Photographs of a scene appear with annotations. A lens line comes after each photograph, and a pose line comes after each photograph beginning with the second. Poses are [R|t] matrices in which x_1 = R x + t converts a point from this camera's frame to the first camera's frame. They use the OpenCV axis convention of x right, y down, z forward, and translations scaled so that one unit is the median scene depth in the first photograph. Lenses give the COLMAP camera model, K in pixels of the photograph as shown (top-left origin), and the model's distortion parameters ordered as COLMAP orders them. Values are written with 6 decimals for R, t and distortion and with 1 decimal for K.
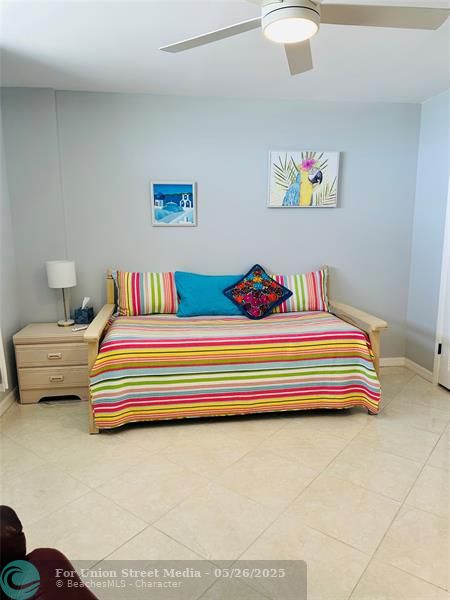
lens RADIAL K [[422.6, 0, 225.0], [0, 422.6, 300.0], [0, 0, 1]] dist [0.175547, -0.233743]
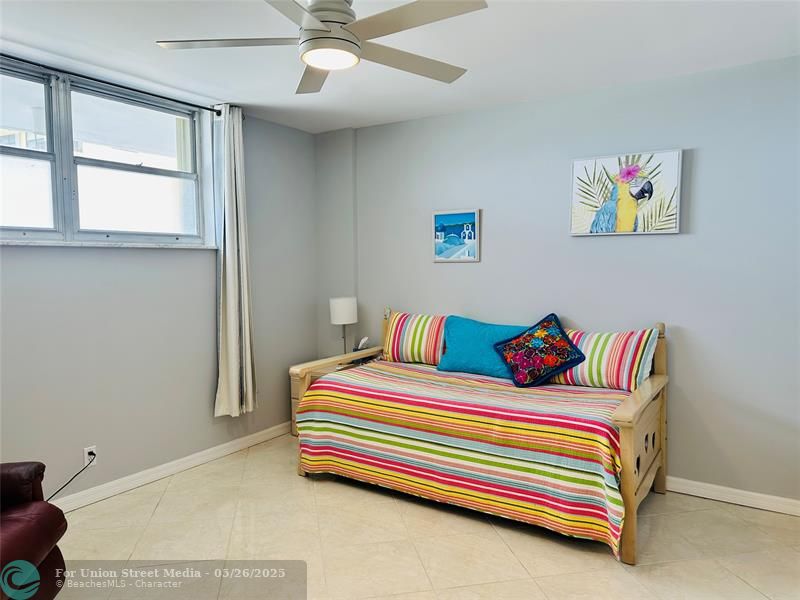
lens RADIAL K [[563.5, 0, 400.0], [0, 563.5, 300.0], [0, 0, 1]] dist [0.175547, -0.233743]
pose [[0.757247, 0.045913, -0.651512, 0.530314], [-0.113794, 0.991544, -0.062386, -0.017740], [0.643139, 0.121379, 0.756068, 0.101074]]
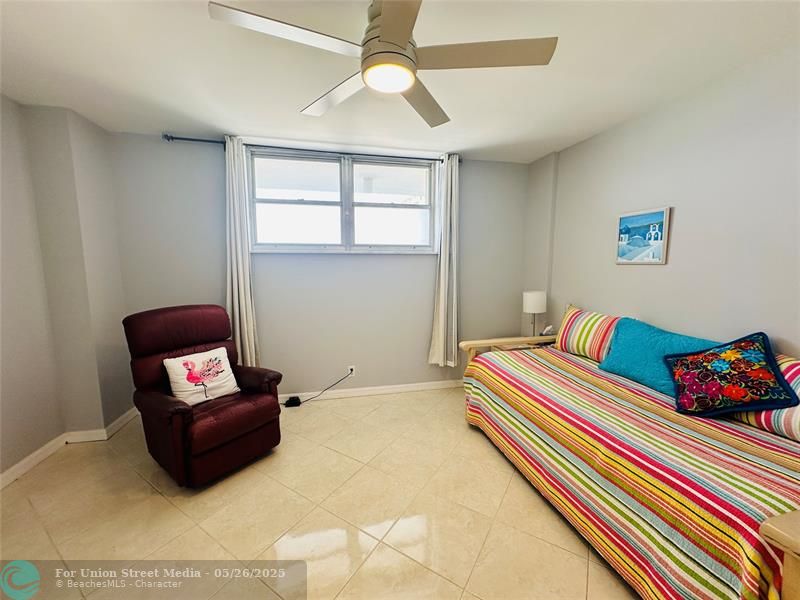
lens RADIAL K [[321.6, 0, 400.0], [0, 321.6, 300.0], [0, 0, 1]] dist [0.001915, 0.000480]
pose [[0.098416, 0.124338, -0.987347, 0.465139], [-0.177161, 0.978504, 0.105566, -0.090188], [0.979249, 0.164530, 0.118329, 0.490441]]
